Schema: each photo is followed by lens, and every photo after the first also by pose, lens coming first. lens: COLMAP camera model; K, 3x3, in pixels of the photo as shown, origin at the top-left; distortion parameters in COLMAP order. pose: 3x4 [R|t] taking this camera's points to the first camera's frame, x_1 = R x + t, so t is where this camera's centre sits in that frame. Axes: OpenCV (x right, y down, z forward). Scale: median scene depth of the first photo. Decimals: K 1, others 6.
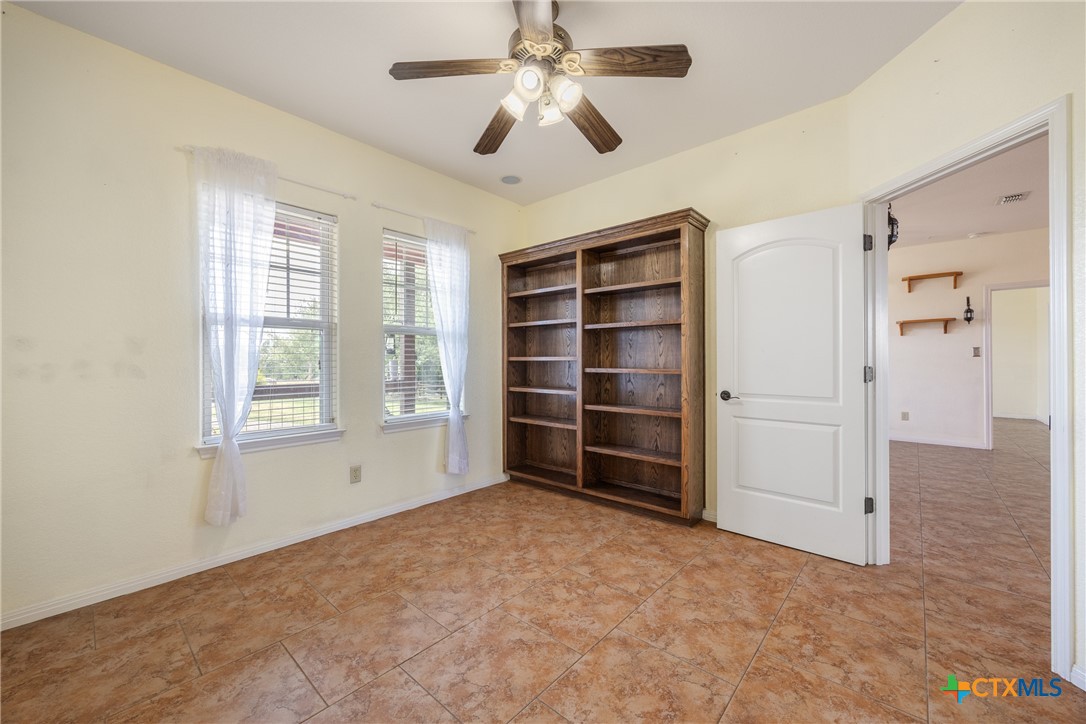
lens RADIAL K [[418.6, 0, 537.2], [0, 418.6, 359.8], [0, 0, 1]] dist [0.000691, -0.000005]
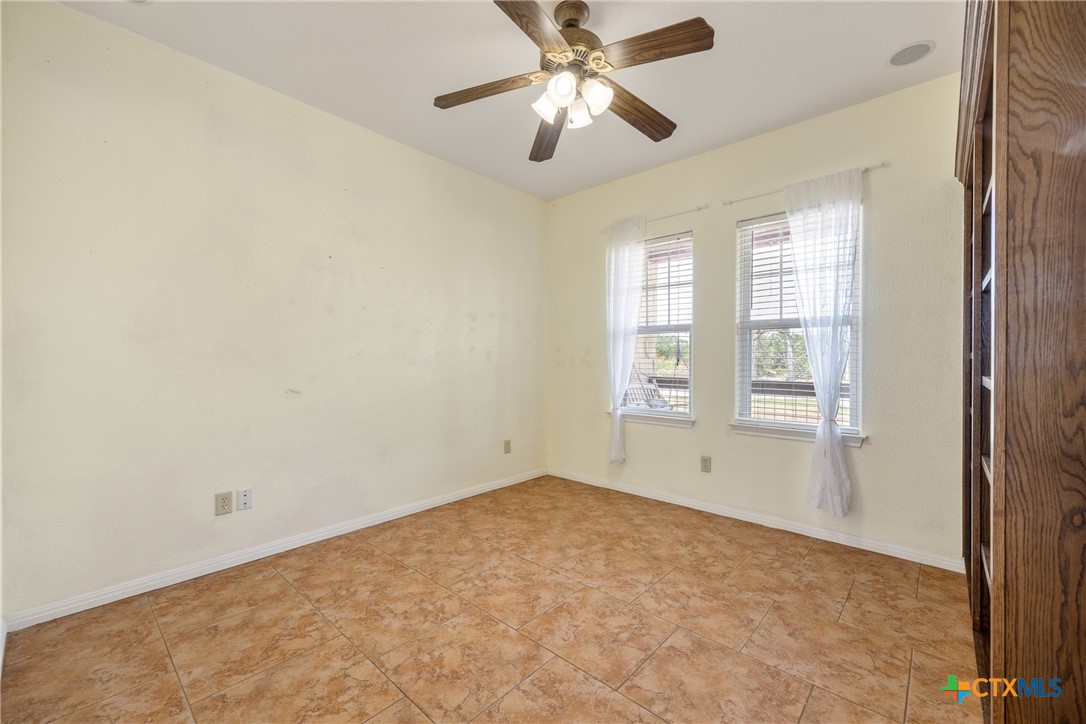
lens RADIAL K [[418.6, 0, 537.4], [0, 418.6, 360.1], [0, 0, 1]] dist [0.000691, -0.000005]
pose [[0.007207, 0.005980, -0.999956, 0.786995], [0.000542, 0.999982, 0.005984, -0.000282], [0.999974, -0.000585, 0.007204, 0.692327]]
